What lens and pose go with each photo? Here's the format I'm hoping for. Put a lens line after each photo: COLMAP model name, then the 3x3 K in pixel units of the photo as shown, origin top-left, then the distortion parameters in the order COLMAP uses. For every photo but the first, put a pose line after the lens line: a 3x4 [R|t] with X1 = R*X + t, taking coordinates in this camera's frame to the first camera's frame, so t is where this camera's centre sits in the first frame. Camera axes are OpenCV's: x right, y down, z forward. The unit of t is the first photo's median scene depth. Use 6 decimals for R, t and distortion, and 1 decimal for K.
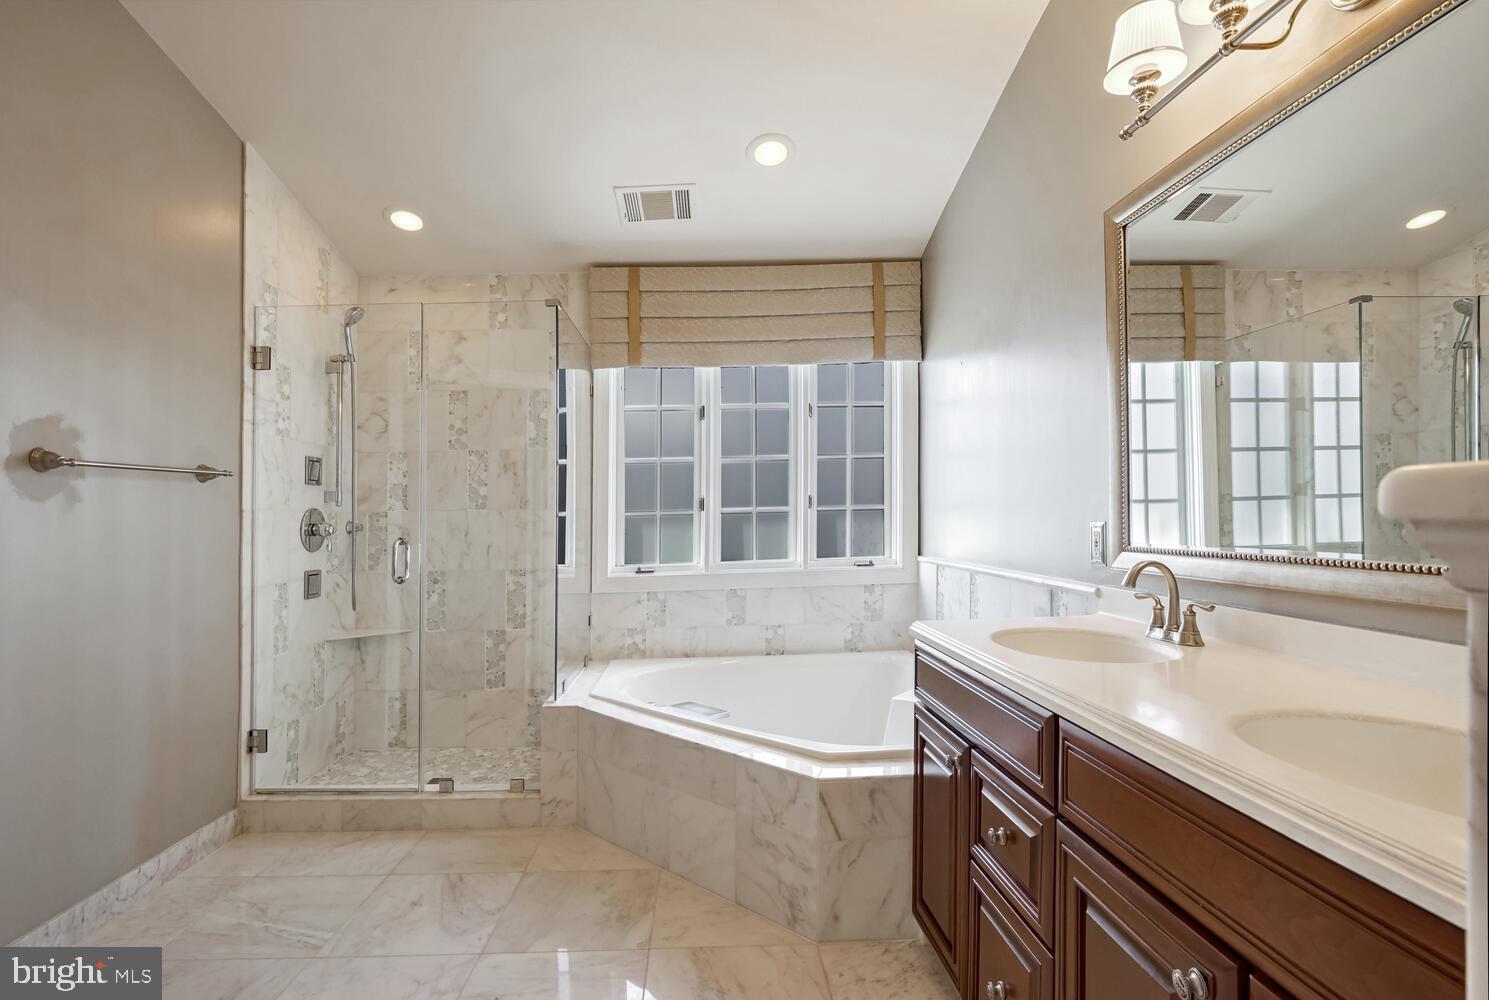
lens RADIAL K [[693.5, 0, 714.3], [0, 693.5, 499.8], [0, 0, 1]] dist [-0.074914, 0.027369]
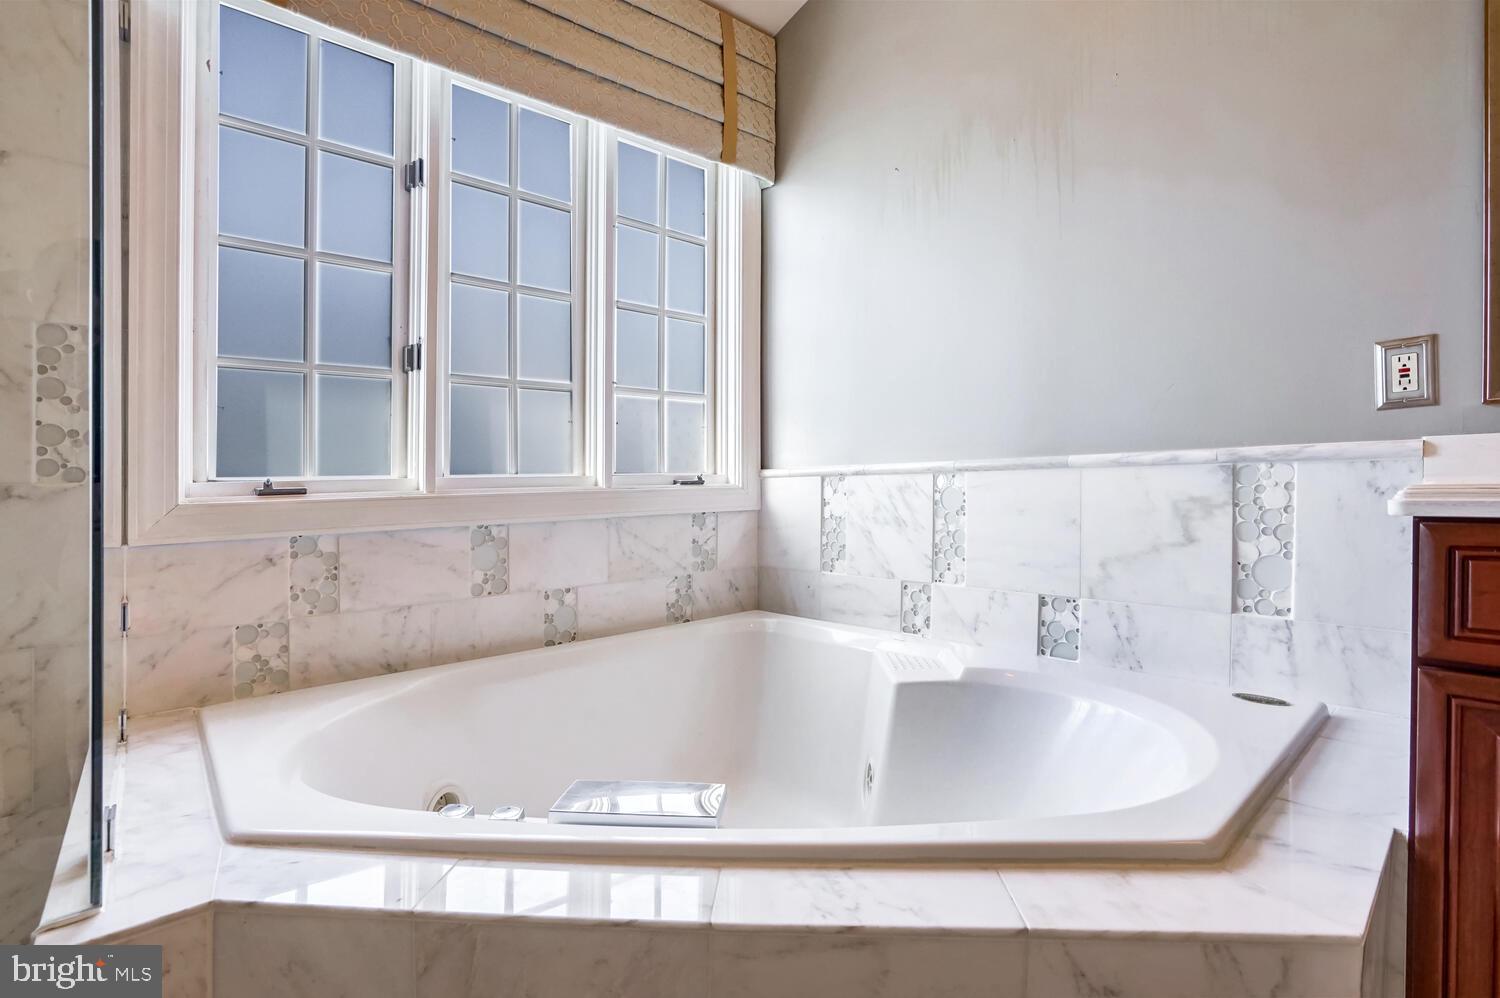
lens RADIAL K [[690.8, 0, 745.4], [0, 690.8, 497.8], [0, 0, 1]] dist [-0.062573, 0.024146]
pose [[0.757800, -0.001662, 0.652485, -0.157912], [-0.016193, 0.999641, 0.021352, 0.094539], [-0.652286, -0.026746, 0.757501, 0.491556]]
